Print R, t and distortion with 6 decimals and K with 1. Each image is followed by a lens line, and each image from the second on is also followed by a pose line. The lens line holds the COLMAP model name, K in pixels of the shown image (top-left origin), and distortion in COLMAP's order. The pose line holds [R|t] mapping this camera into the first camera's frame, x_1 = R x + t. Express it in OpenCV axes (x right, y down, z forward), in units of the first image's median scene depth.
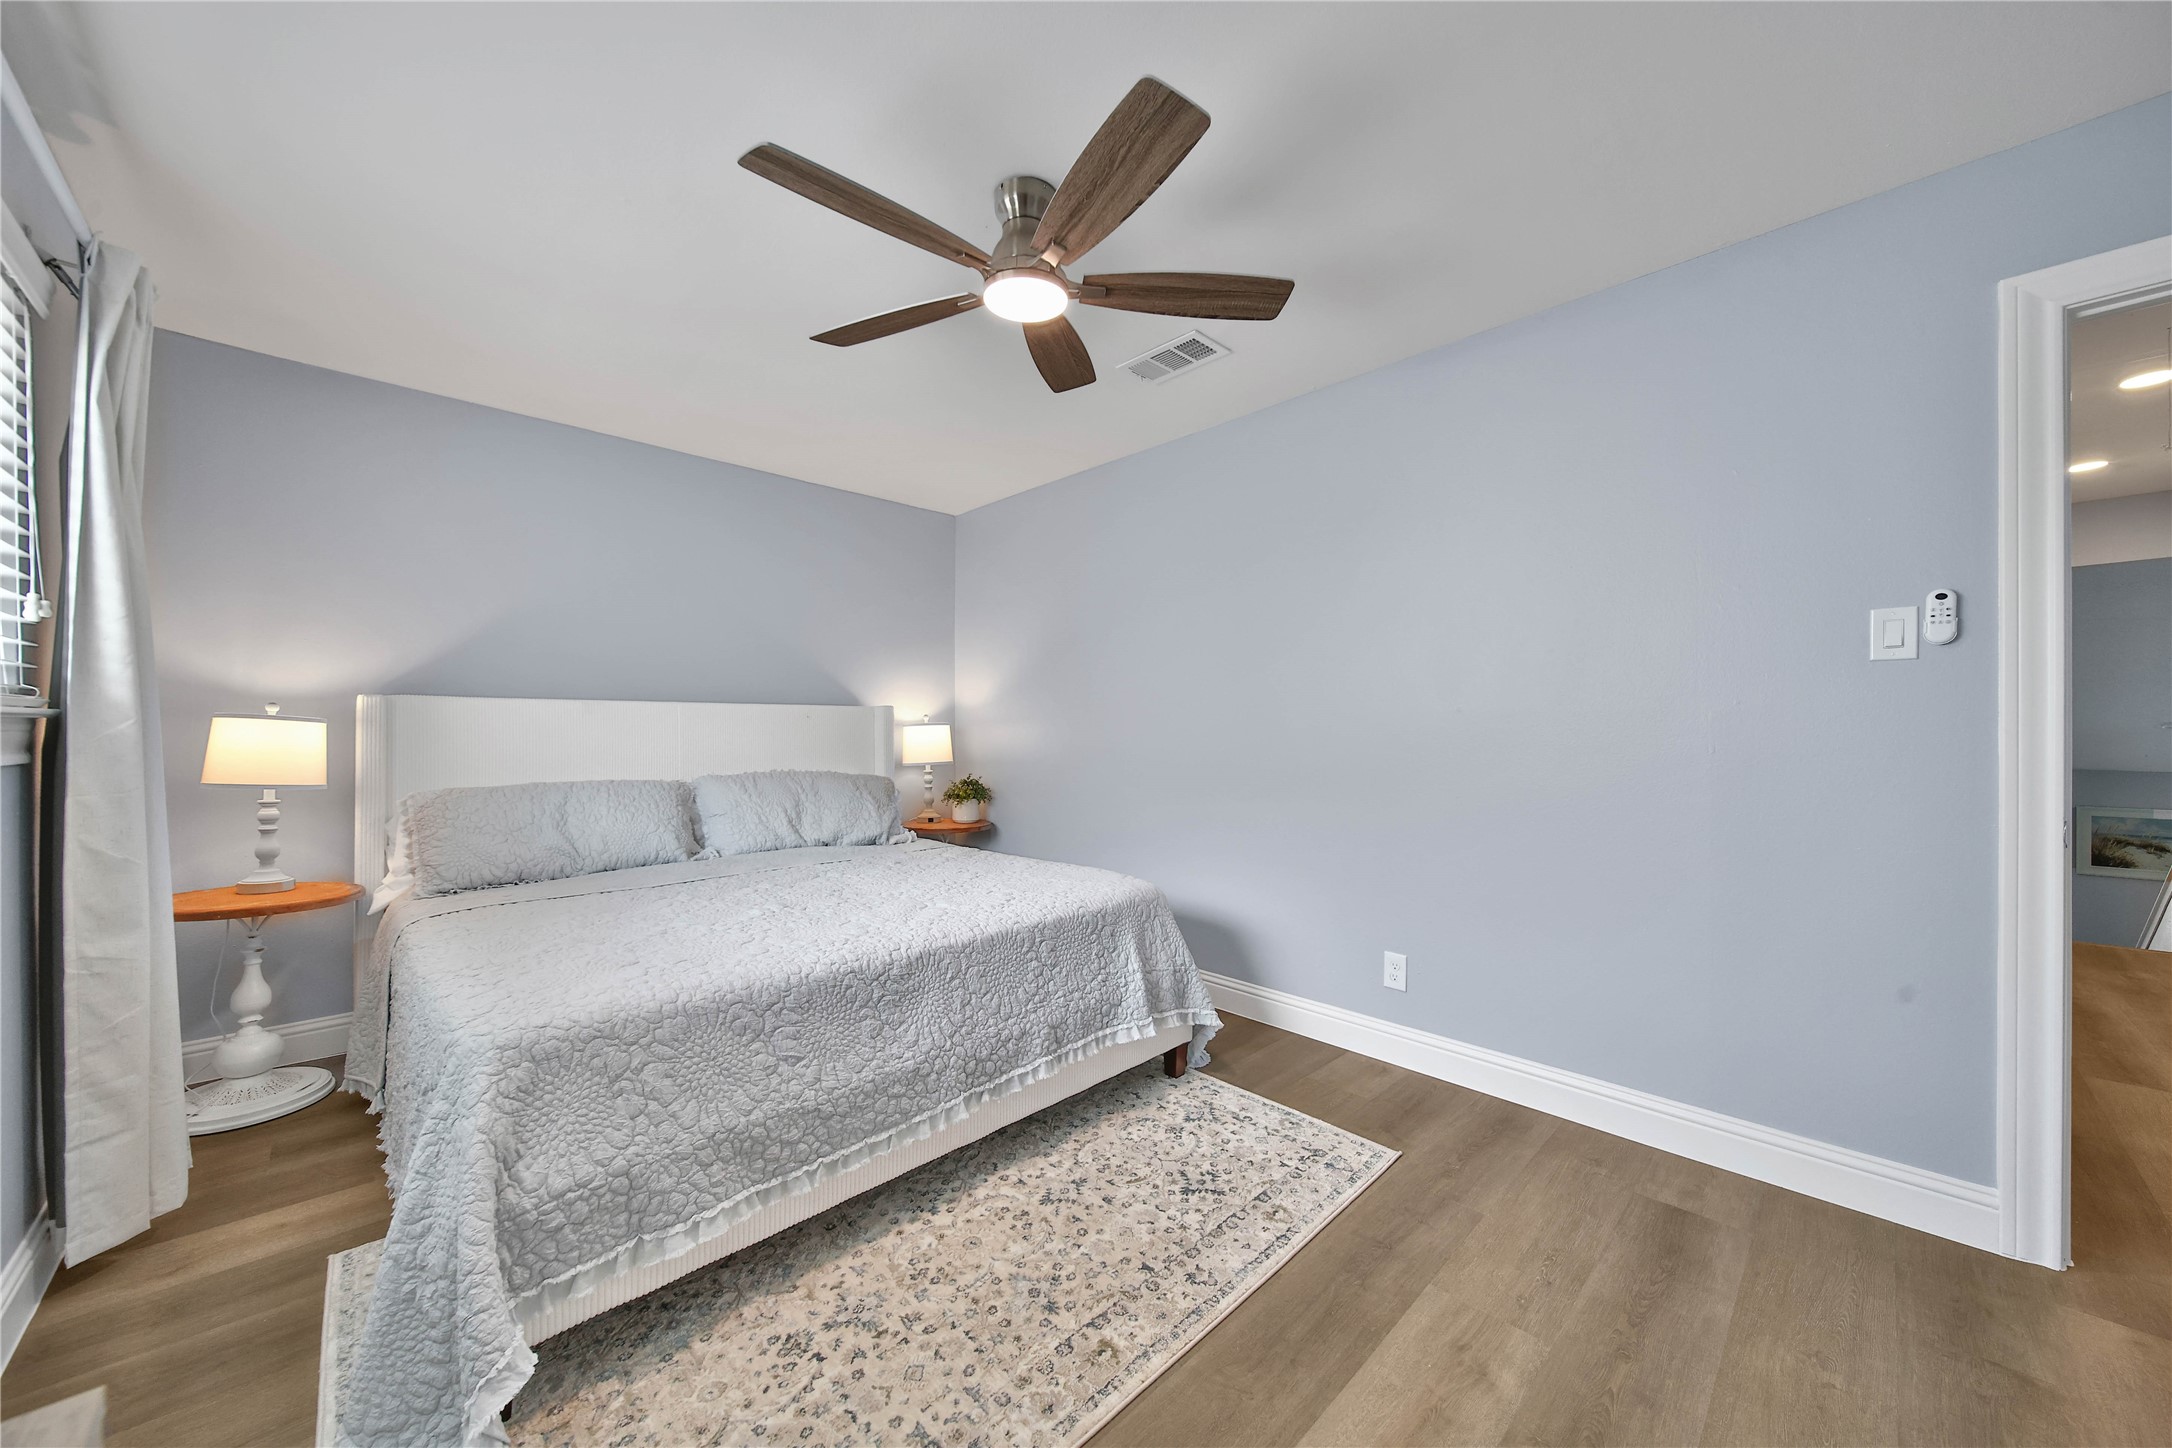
lens RADIAL K [[776.6, 0, 1083.3], [0, 776.6, 723.8], [0, 0, 1]] dist [-0.000534, -0.000144]
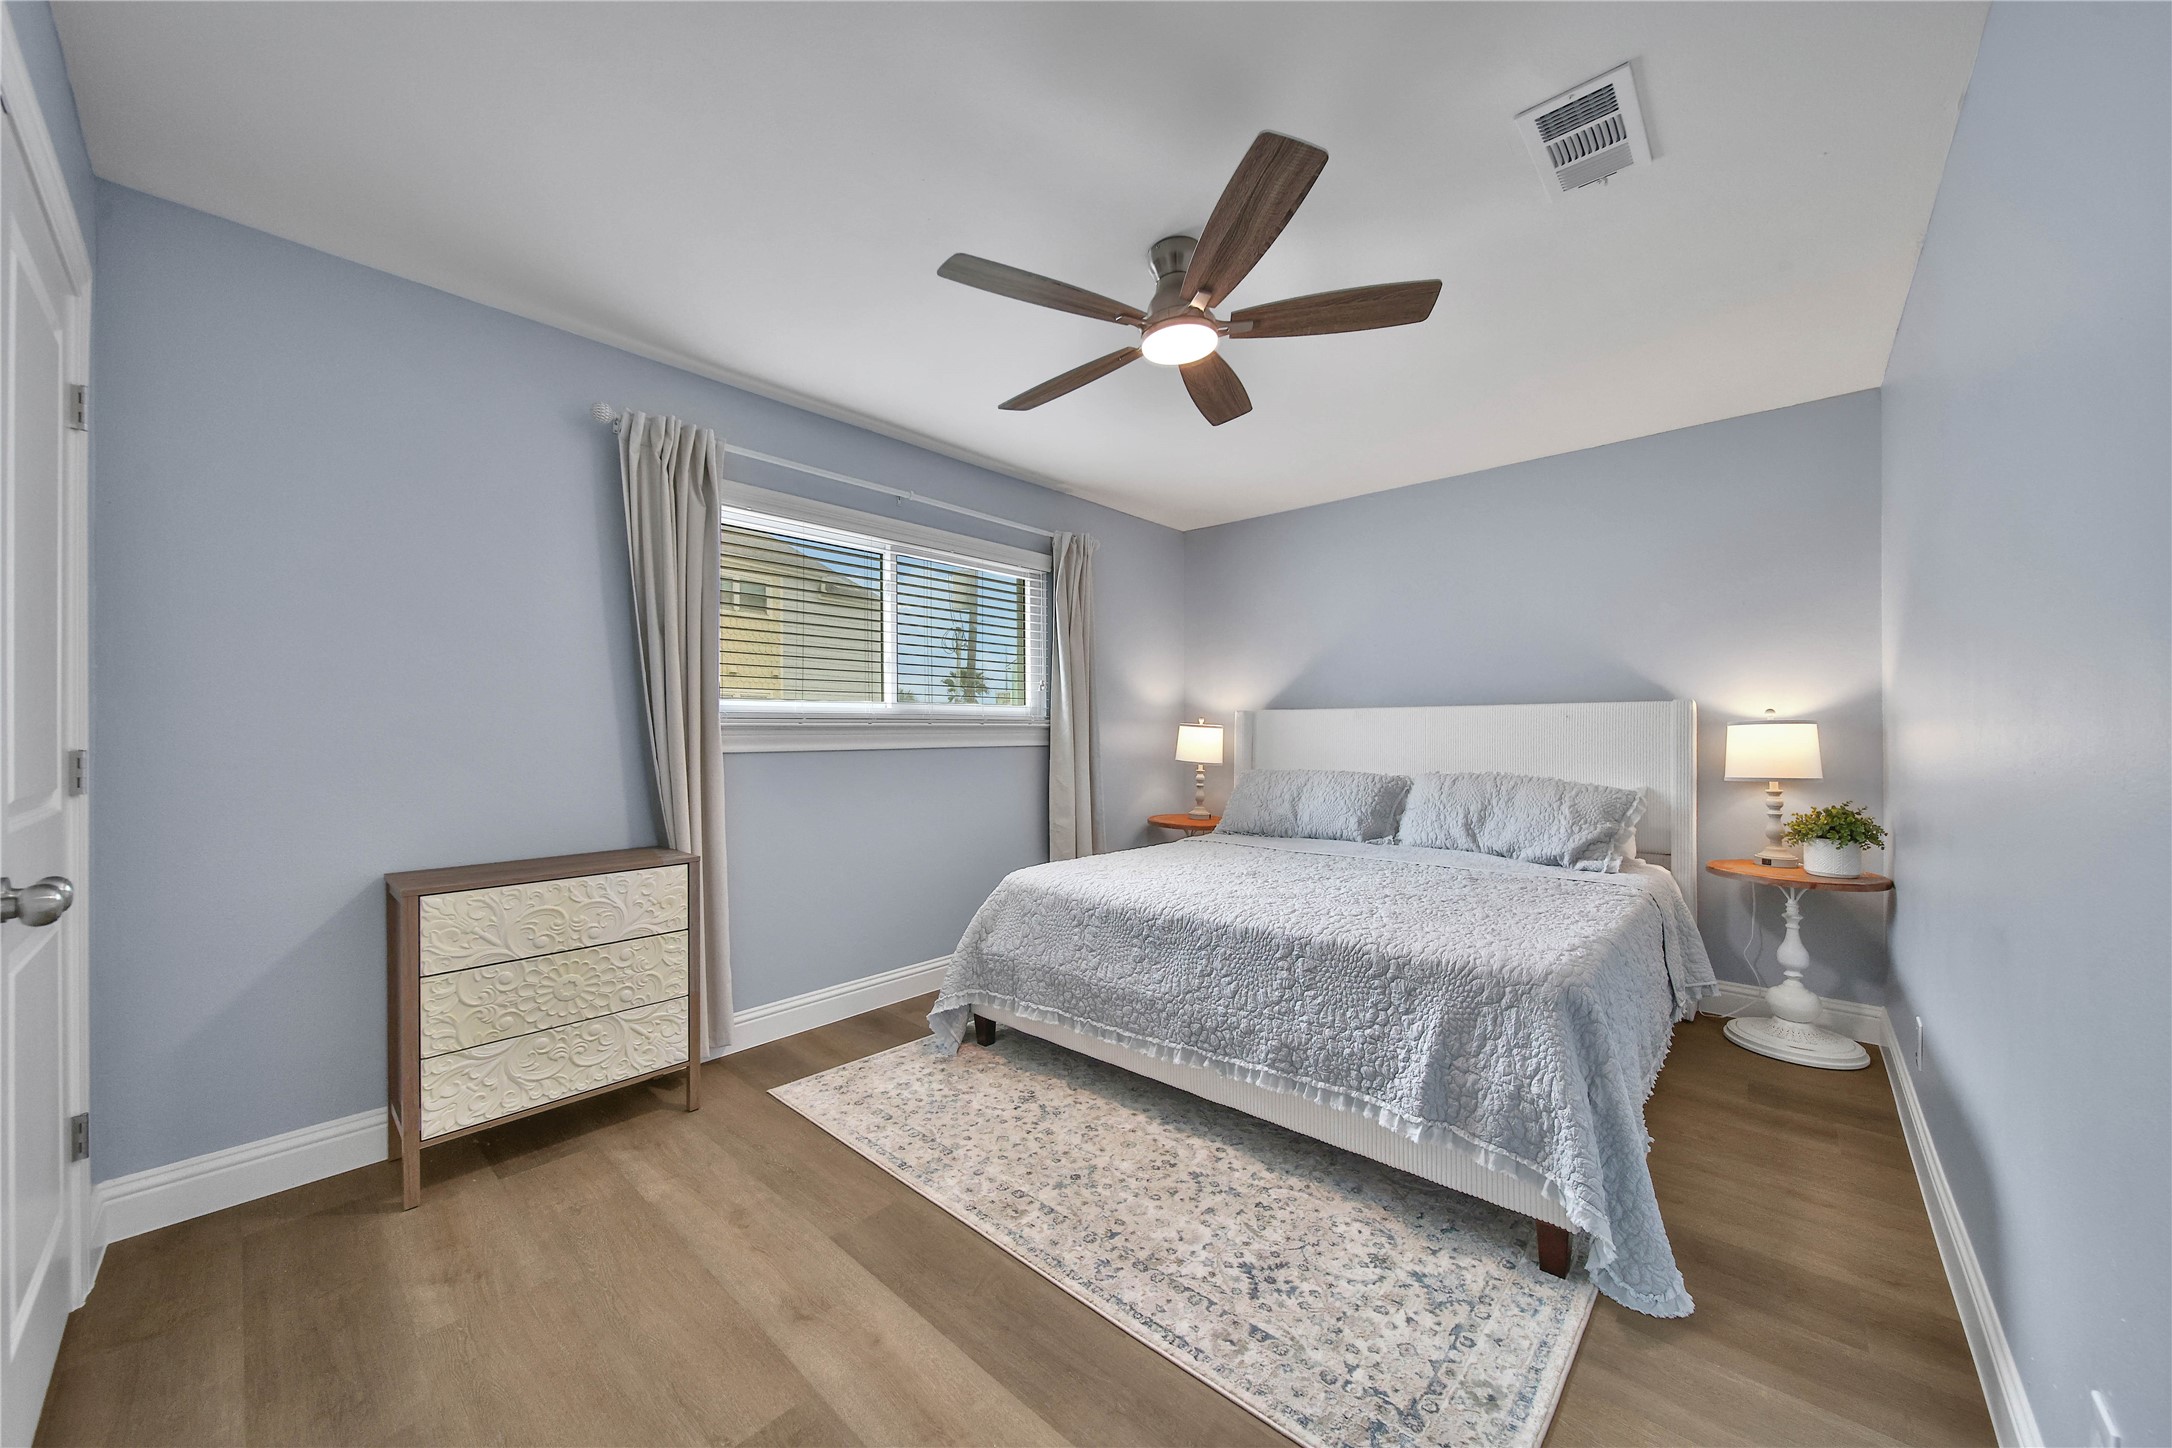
lens RADIAL K [[776.6, 0, 1083.3], [0, 776.6, 723.8], [0, 0, 1]] dist [-0.000534, -0.000144]
pose [[0.055792, -0.011263, -0.998379, 0.940270], [0.011676, 0.999875, -0.010627, 0.004690], [0.998374, -0.011064, 0.055917, 0.736846]]
